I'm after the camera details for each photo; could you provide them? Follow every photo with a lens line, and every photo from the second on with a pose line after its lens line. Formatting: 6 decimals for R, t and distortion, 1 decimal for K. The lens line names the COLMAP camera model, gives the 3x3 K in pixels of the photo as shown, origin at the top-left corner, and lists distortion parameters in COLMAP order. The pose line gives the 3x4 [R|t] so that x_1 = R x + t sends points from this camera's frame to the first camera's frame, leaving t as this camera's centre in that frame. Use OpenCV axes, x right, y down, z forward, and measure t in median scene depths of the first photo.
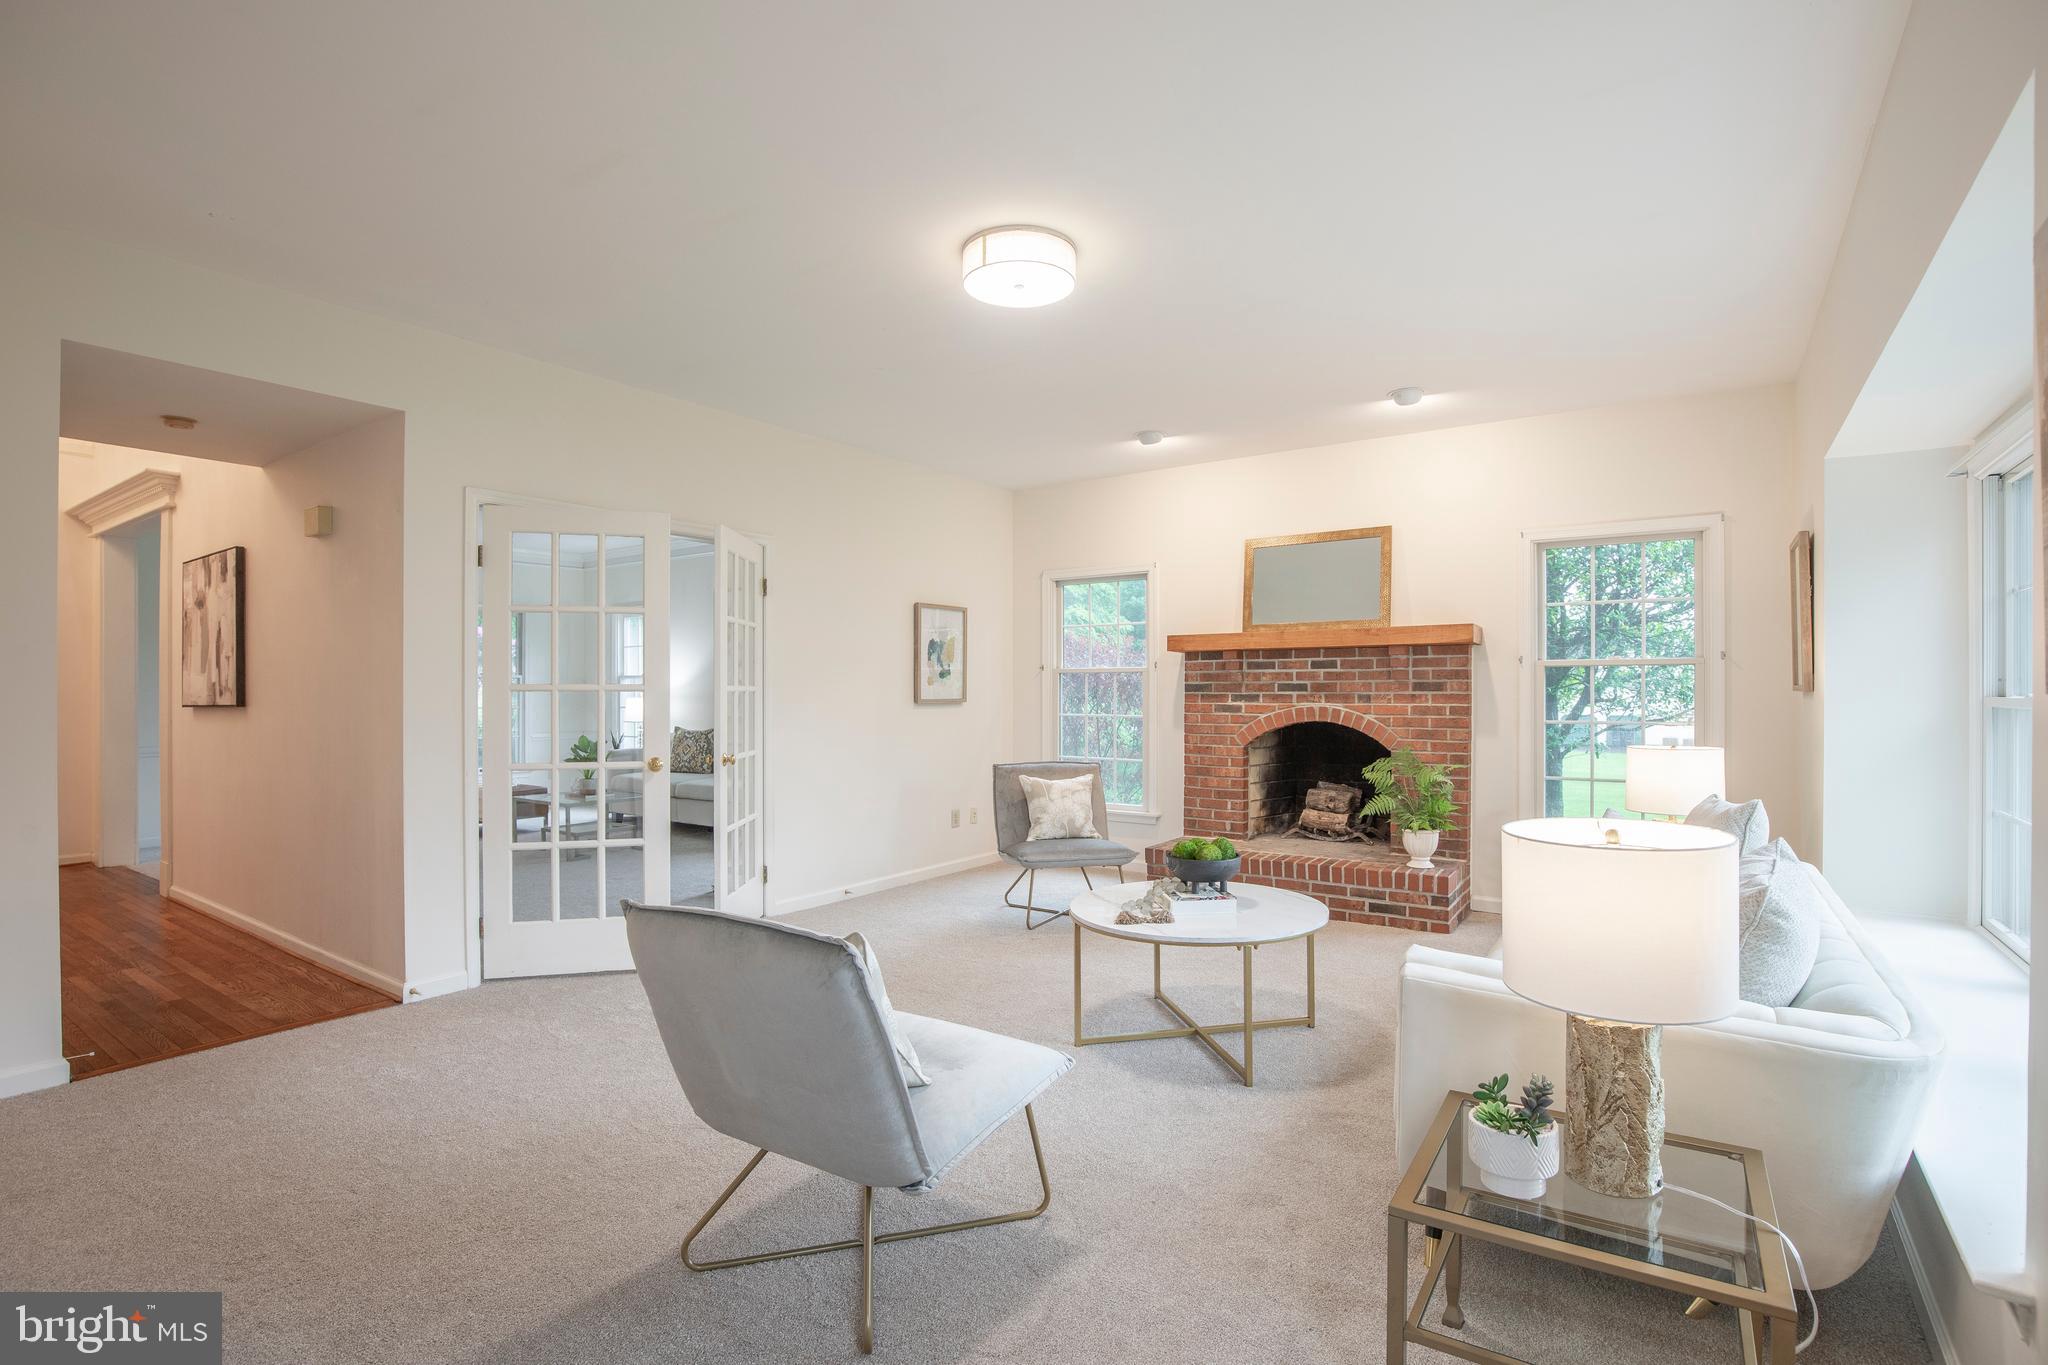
lens RADIAL K [[948.2, 0, 1015.9], [0, 948.2, 688.2], [0, 0, 1]] dist [-0.035866, 0.006320]
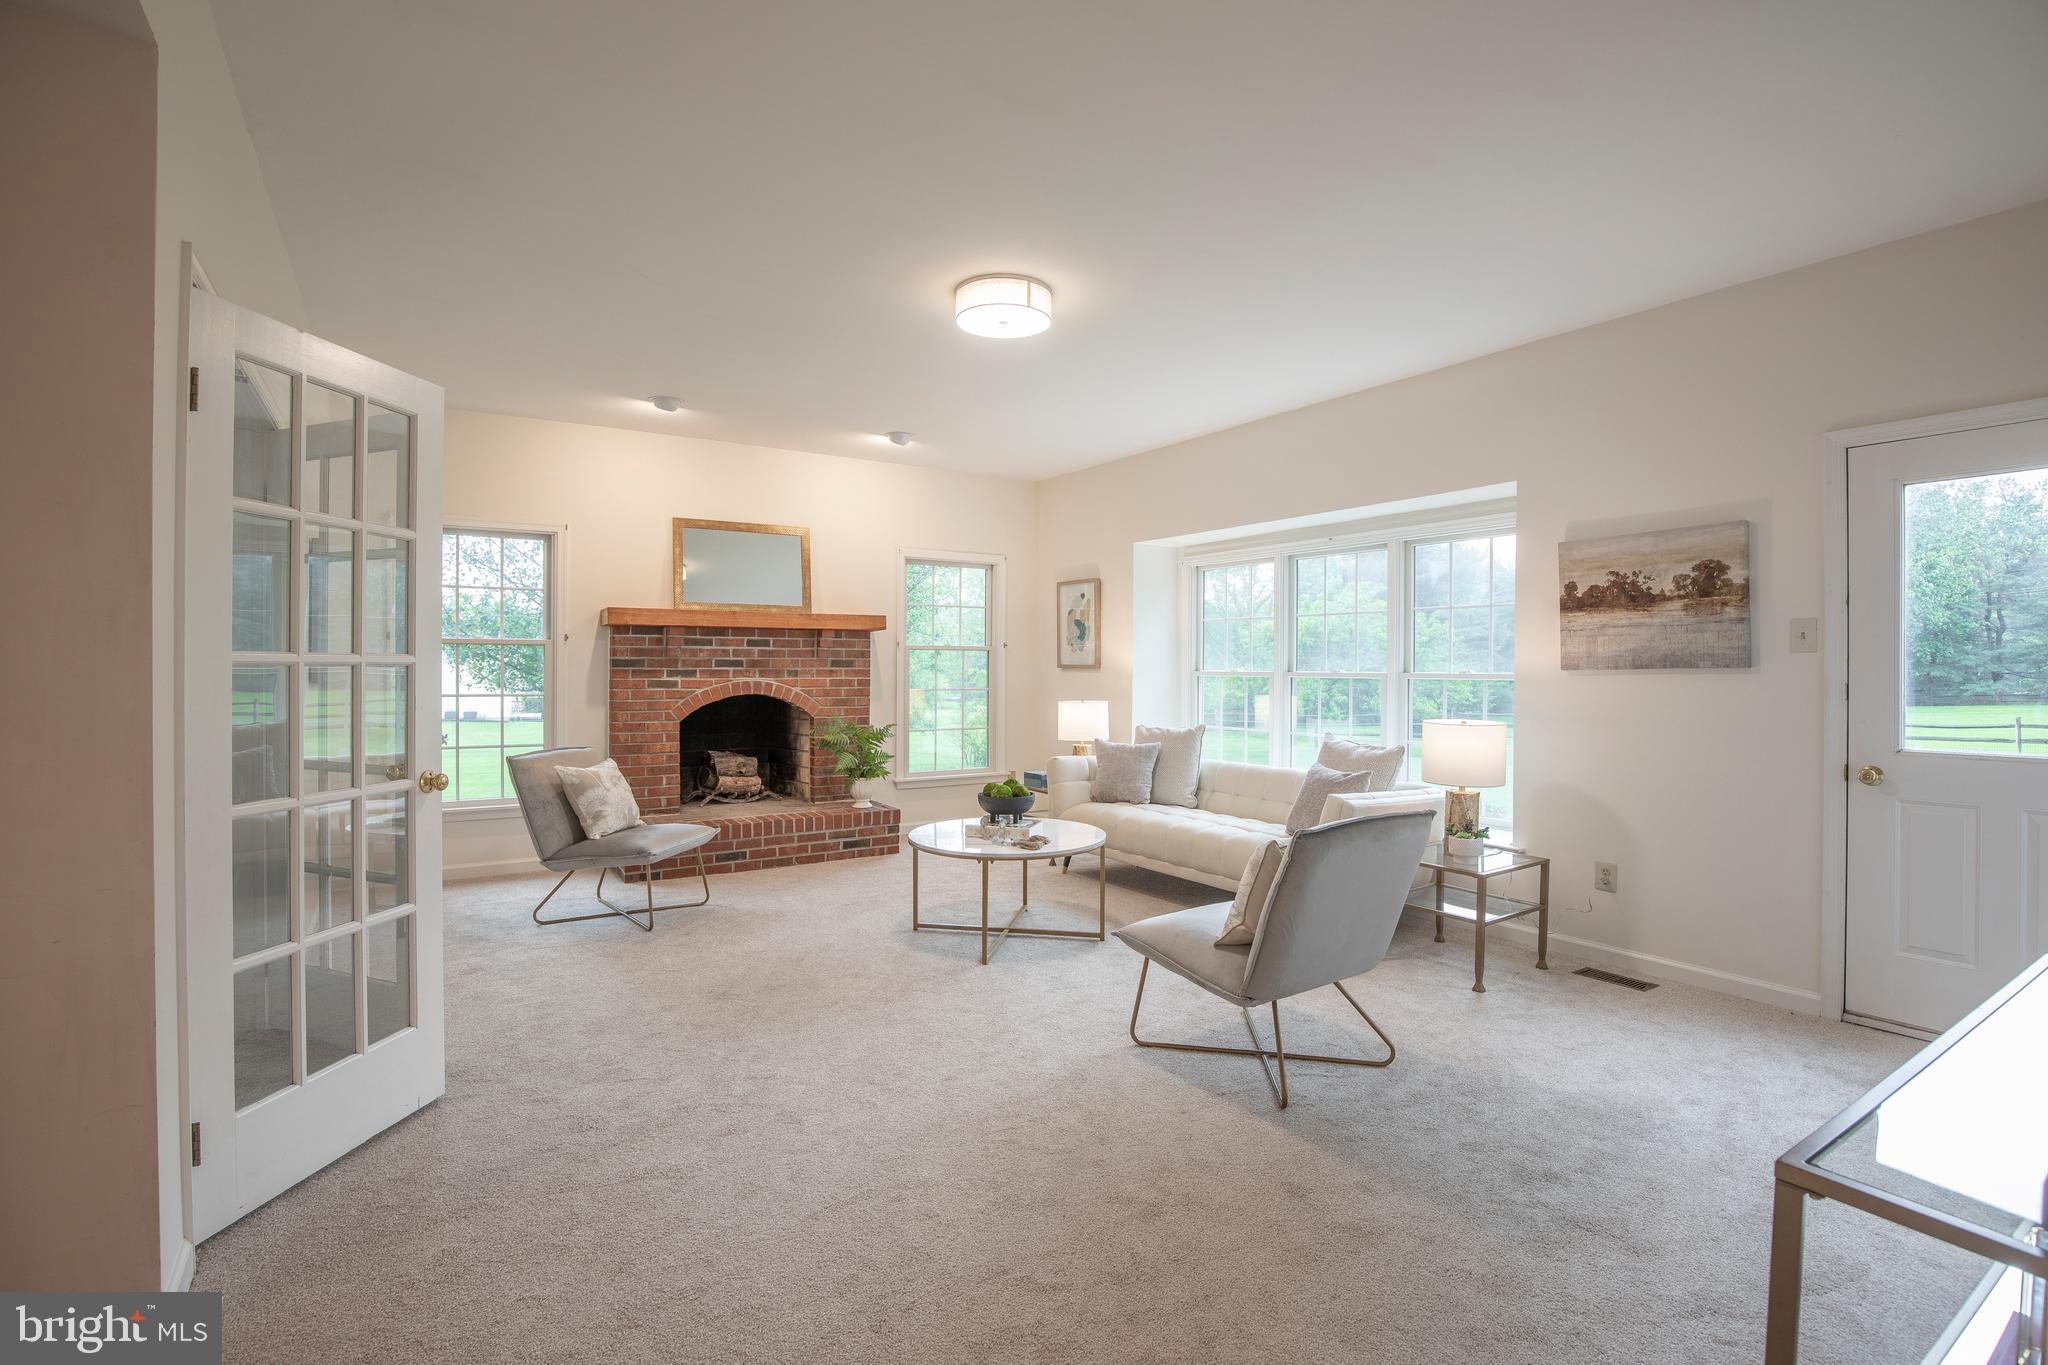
lens RADIAL K [[948.2, 0, 1012.3], [0, 948.2, 671.7], [0, 0, 1]] dist [-0.035866, 0.006320]
pose [[0.392329, -0.001890, 0.919823, -0.581934], [-0.006365, 0.999968, 0.004769, 0.001426], [-0.919803, -0.007725, 0.392305, 0.285810]]
